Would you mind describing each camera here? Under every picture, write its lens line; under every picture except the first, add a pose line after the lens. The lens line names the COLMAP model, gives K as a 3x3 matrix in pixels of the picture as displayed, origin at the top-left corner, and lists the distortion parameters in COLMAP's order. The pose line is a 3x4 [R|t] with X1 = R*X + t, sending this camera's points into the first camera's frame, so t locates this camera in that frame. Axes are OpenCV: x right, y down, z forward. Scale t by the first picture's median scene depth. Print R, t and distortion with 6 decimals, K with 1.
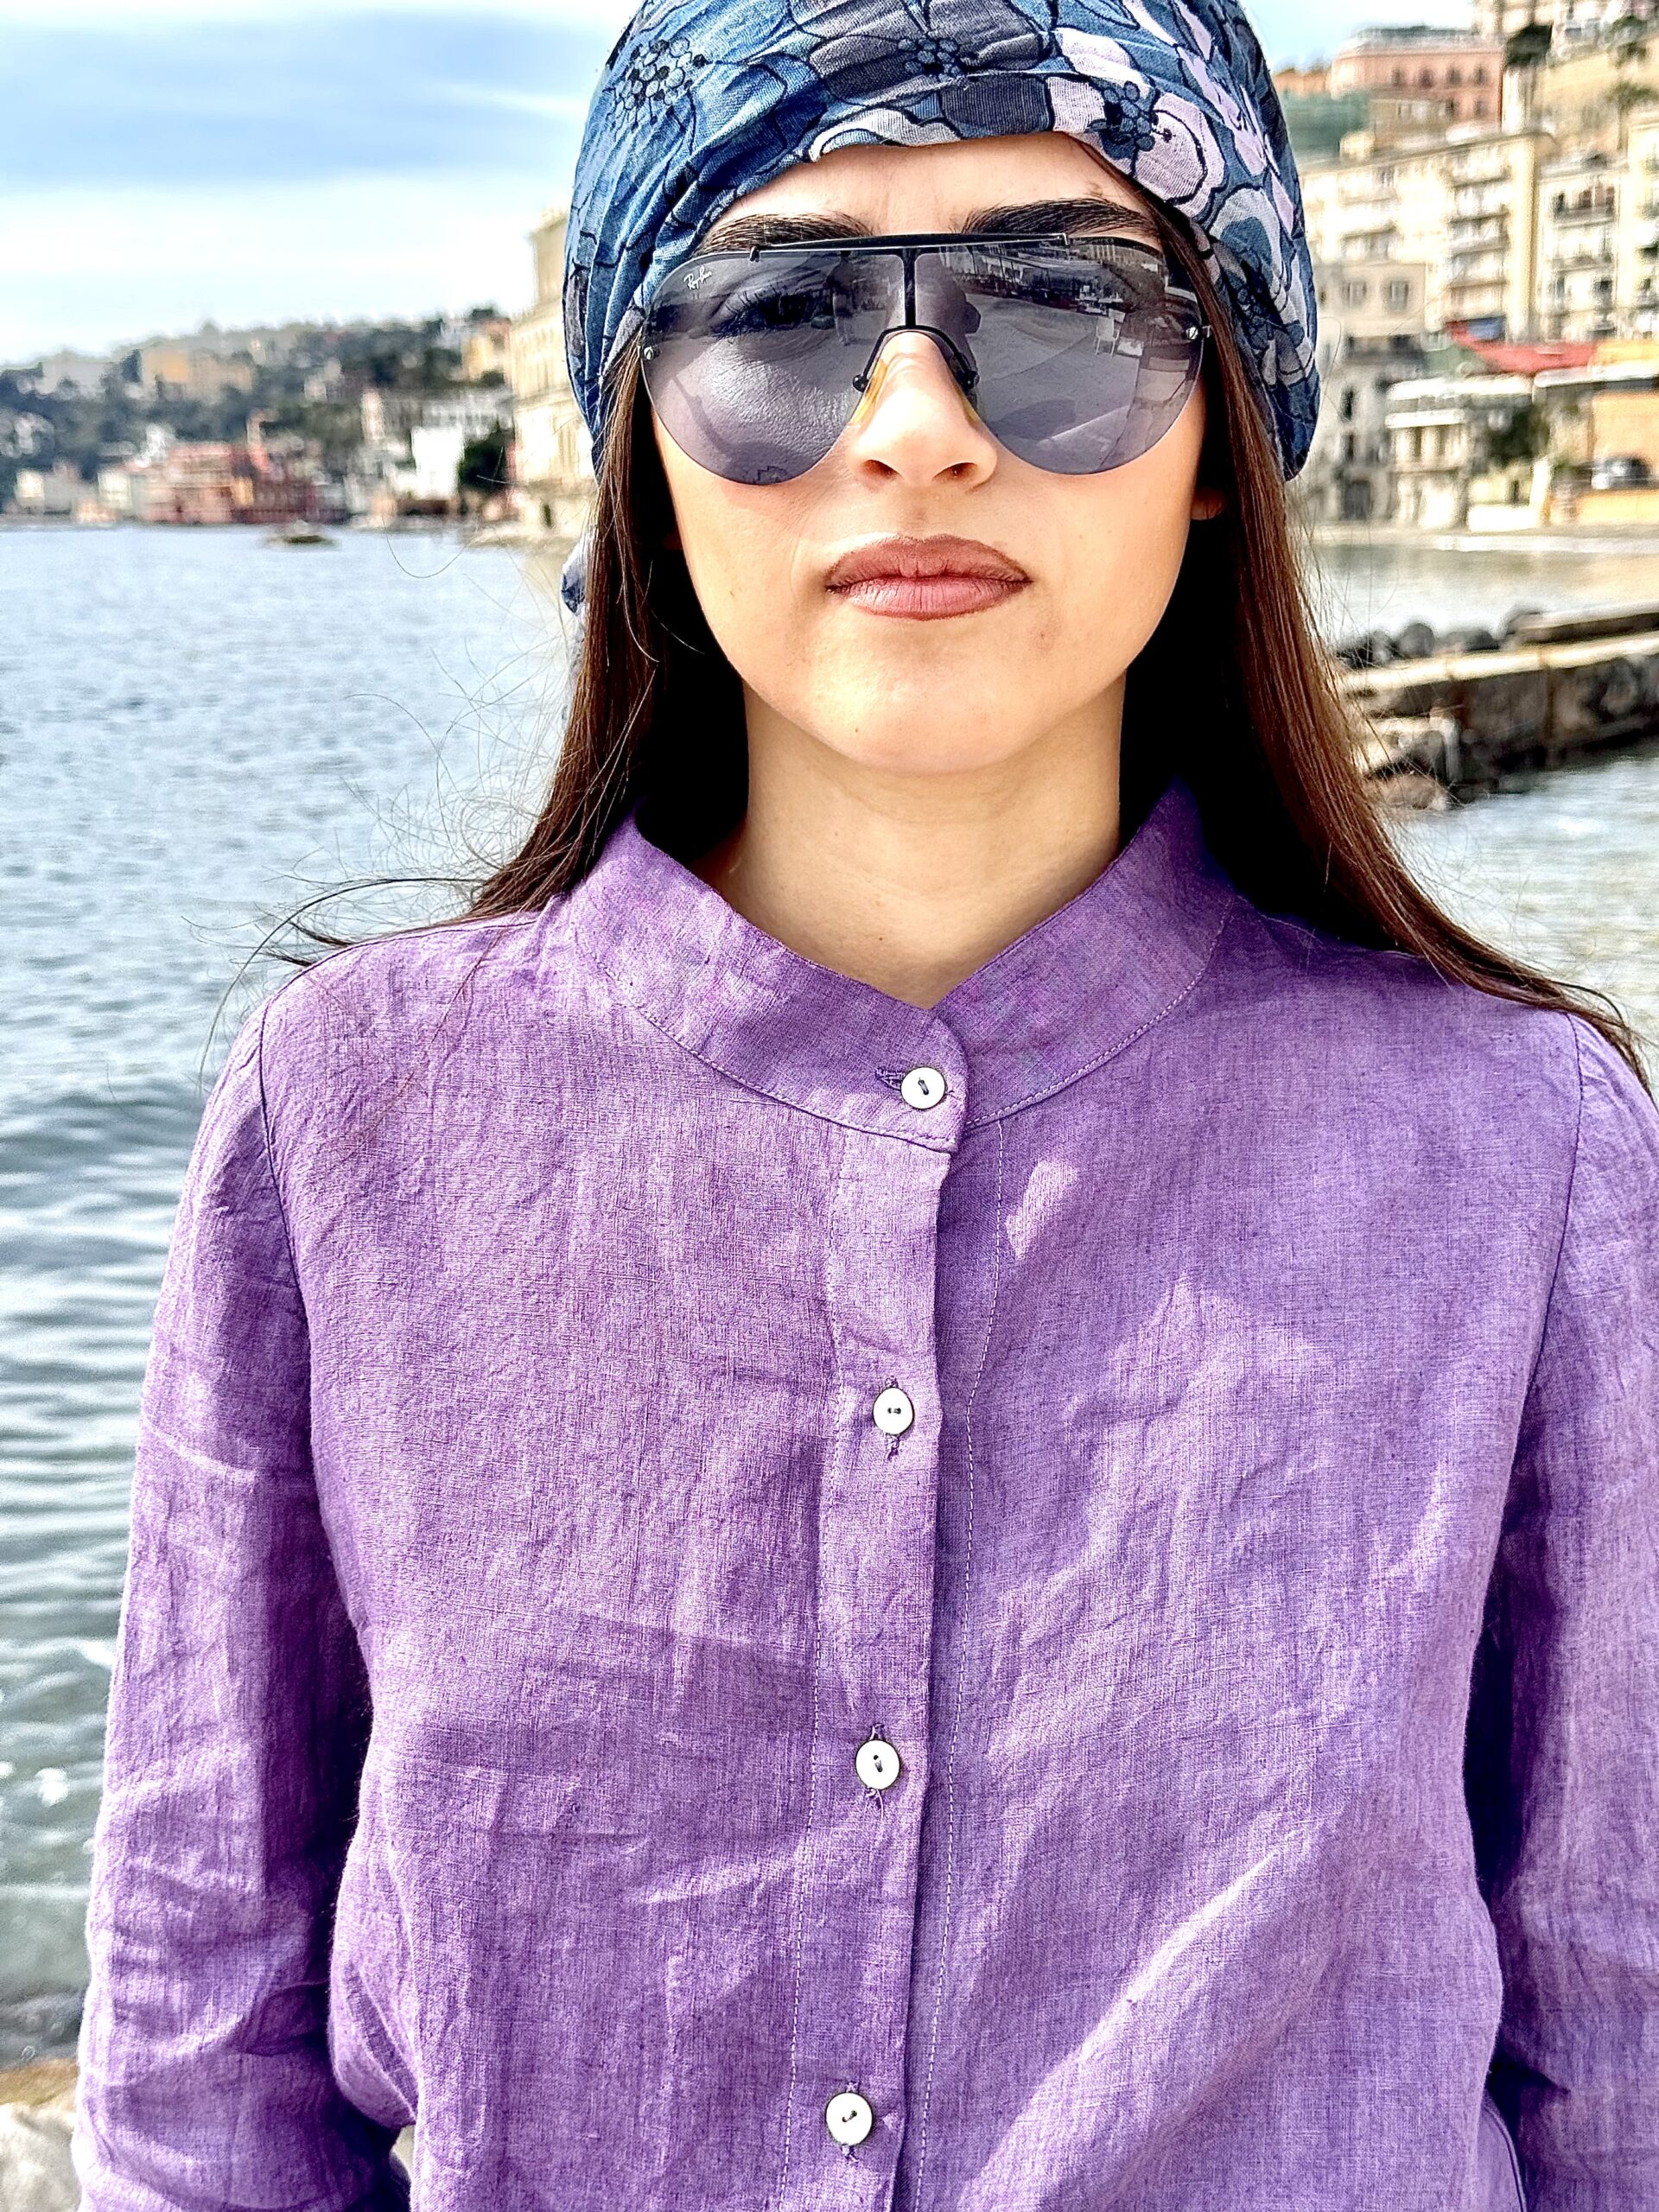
lens RADIAL K [[3222.3, 0, 828.4], [0, 3222.3, 1151.8], [0, 0, 1]] dist [0.213924, -0.645481]
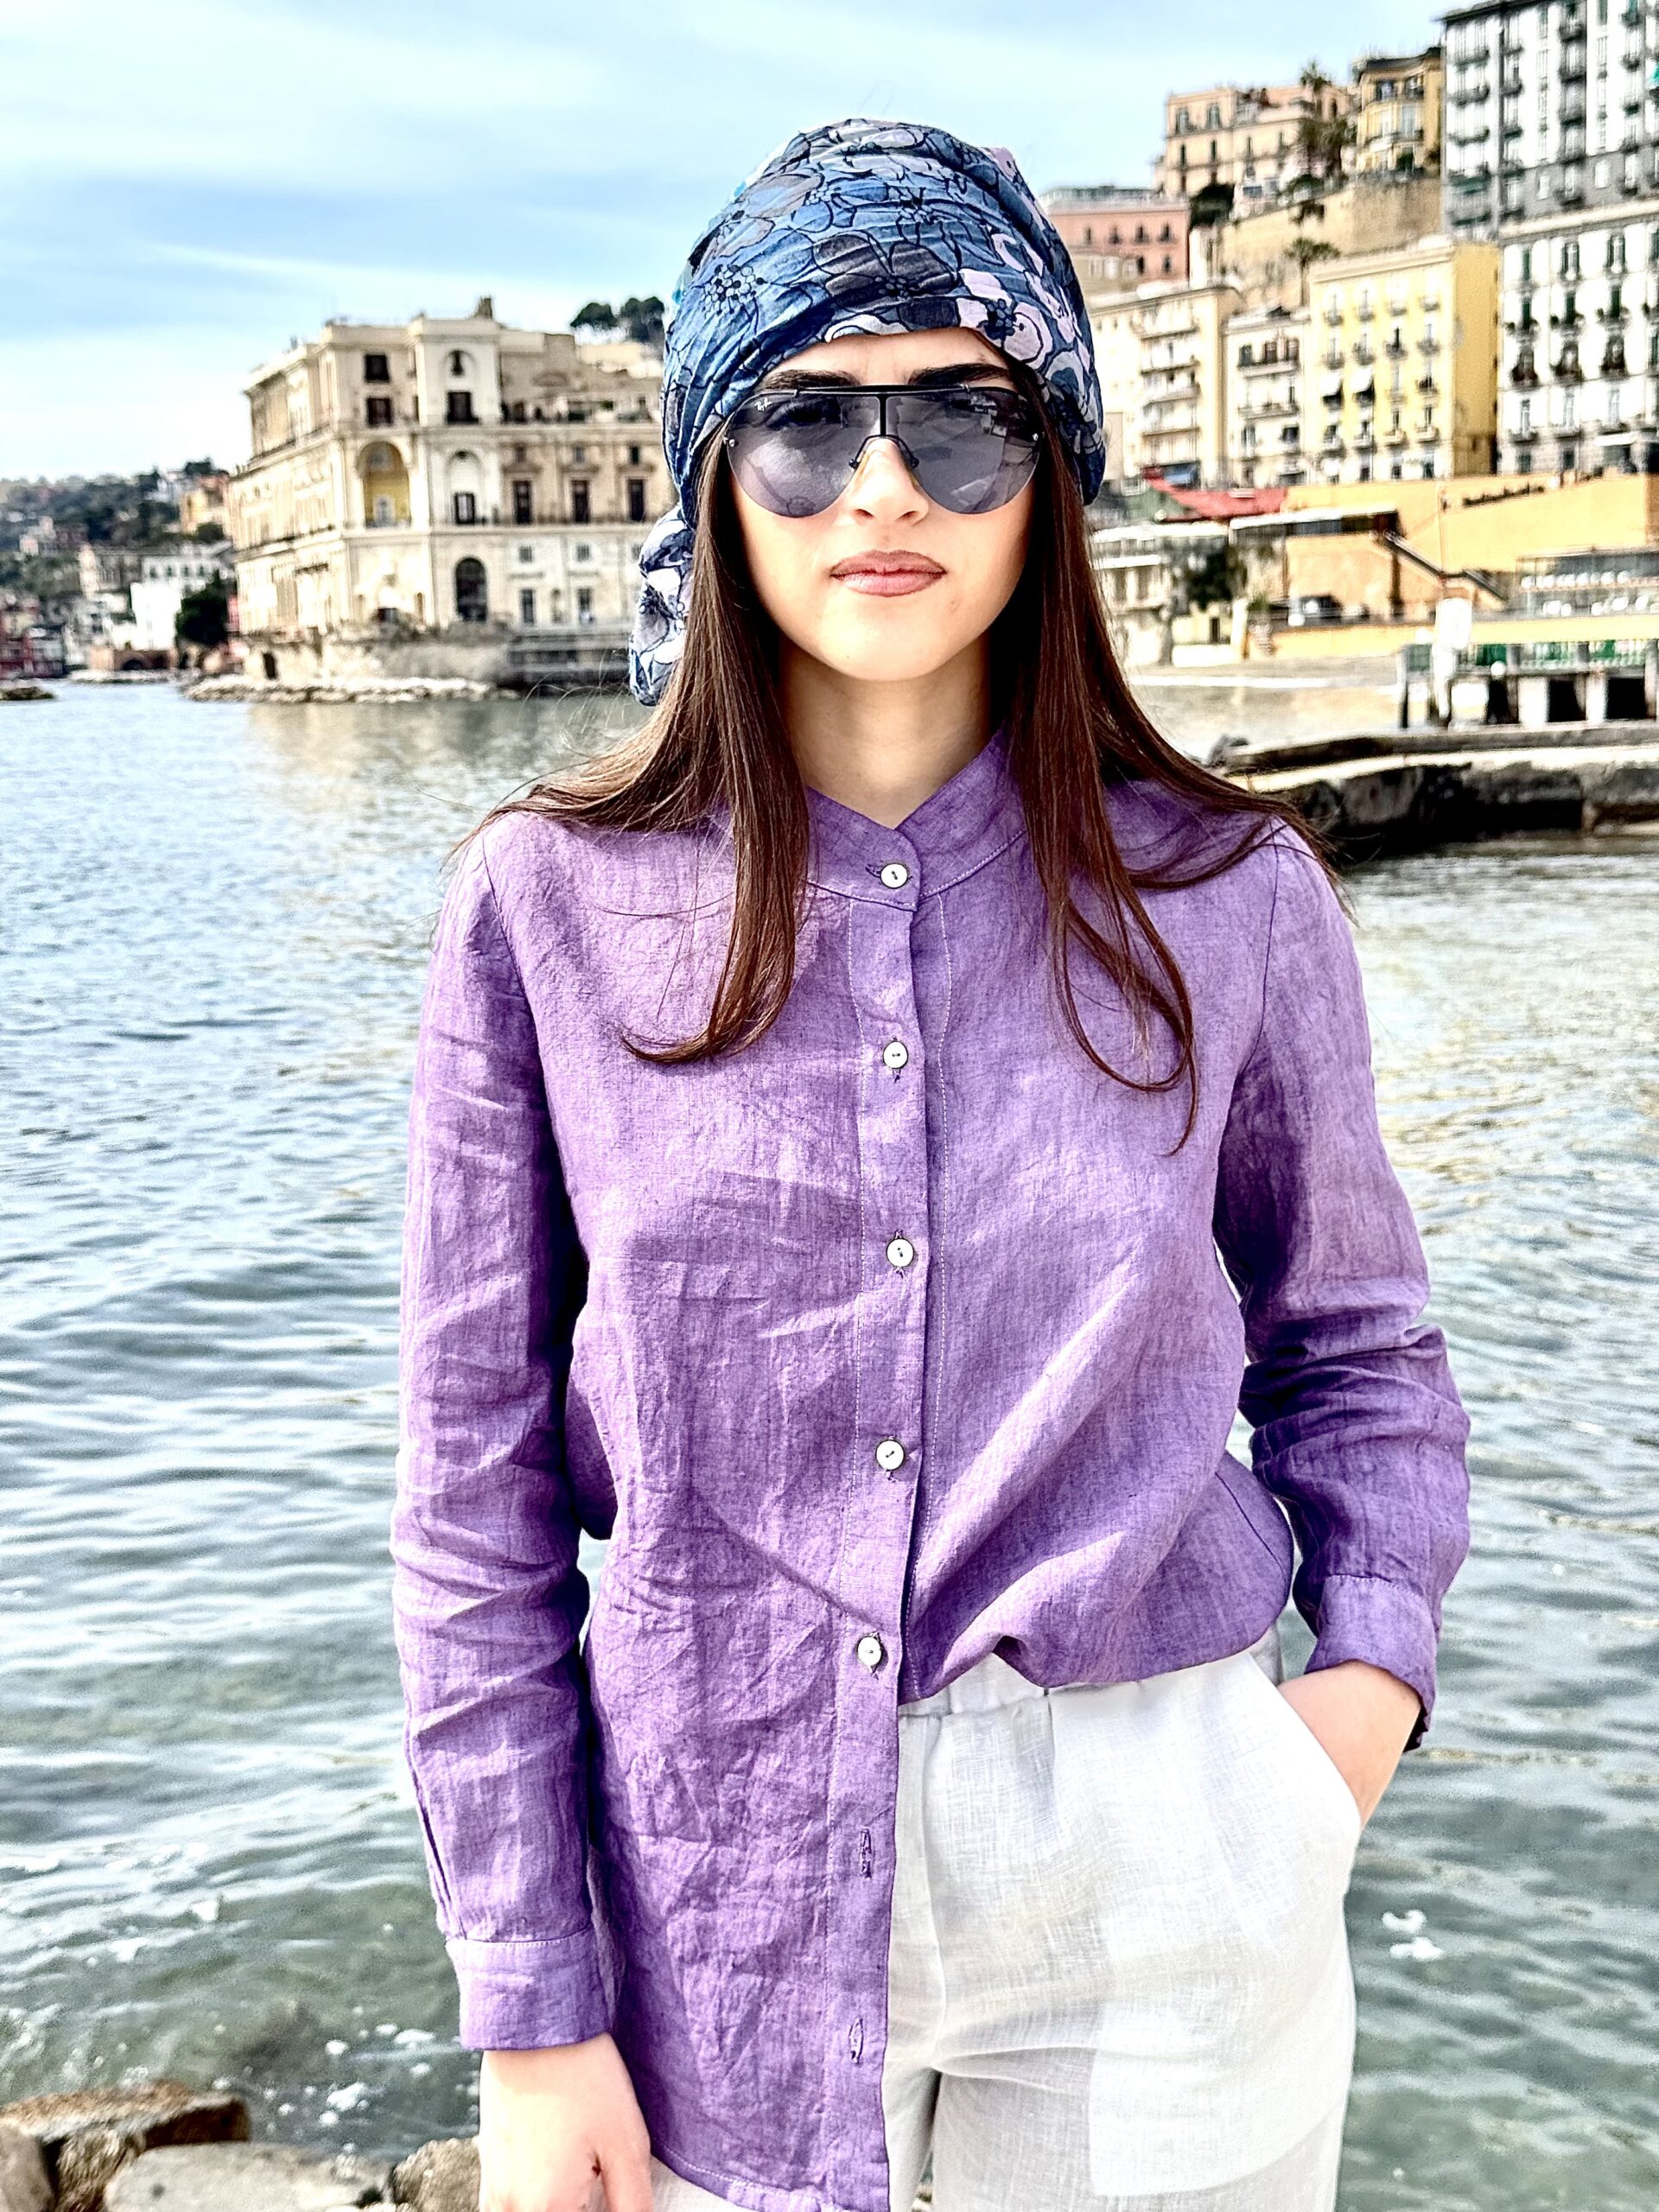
lens RADIAL K [[3270.3, 0, 829.5], [0, 3270.3, 1106.0], [0, 0, 1]] dist [0.233641, -0.709077]
pose [[0.995992, -0.028694, 0.084711, -0.155332], [0.033738, 0.997704, -0.058727, 0.194789], [-0.082831, 0.061349, 0.994673, -0.689532]]
